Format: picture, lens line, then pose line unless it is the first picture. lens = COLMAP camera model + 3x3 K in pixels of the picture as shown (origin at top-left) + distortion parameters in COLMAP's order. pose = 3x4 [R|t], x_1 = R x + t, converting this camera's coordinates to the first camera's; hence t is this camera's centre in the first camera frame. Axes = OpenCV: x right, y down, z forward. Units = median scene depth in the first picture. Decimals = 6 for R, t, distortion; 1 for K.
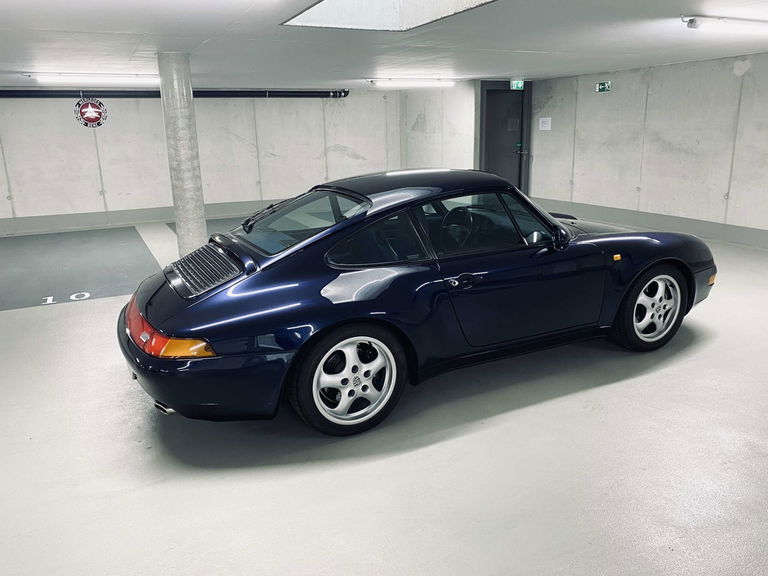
lens RADIAL K [[587.4, 0, 379.1], [0, 587.4, 280.8], [0, 0, 1]] dist [0.033921, -0.034664]
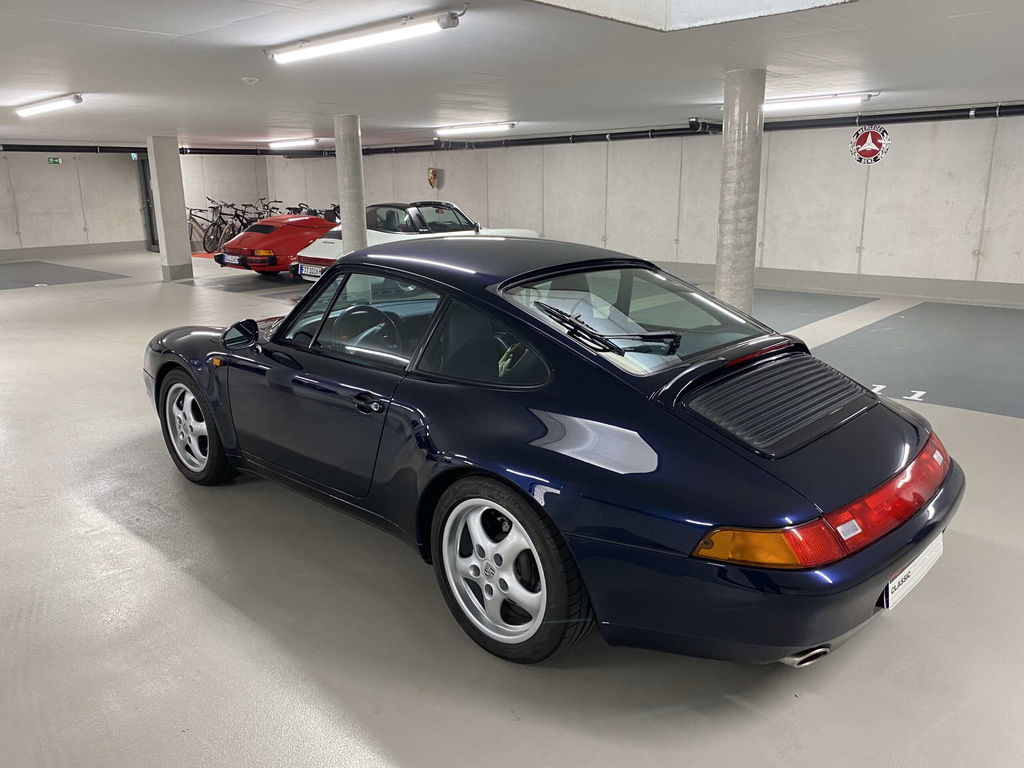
lens RADIAL K [[783.1, 0, 510.8], [0, 783.1, 384.6], [0, 0, 1]] dist [0.033921, -0.034664]
pose [[0.370785, 0.249924, -0.894459, 0.401069], [-0.227884, 0.958150, 0.173254, -0.068744], [0.900326, 0.139593, 0.412221, 0.247162]]
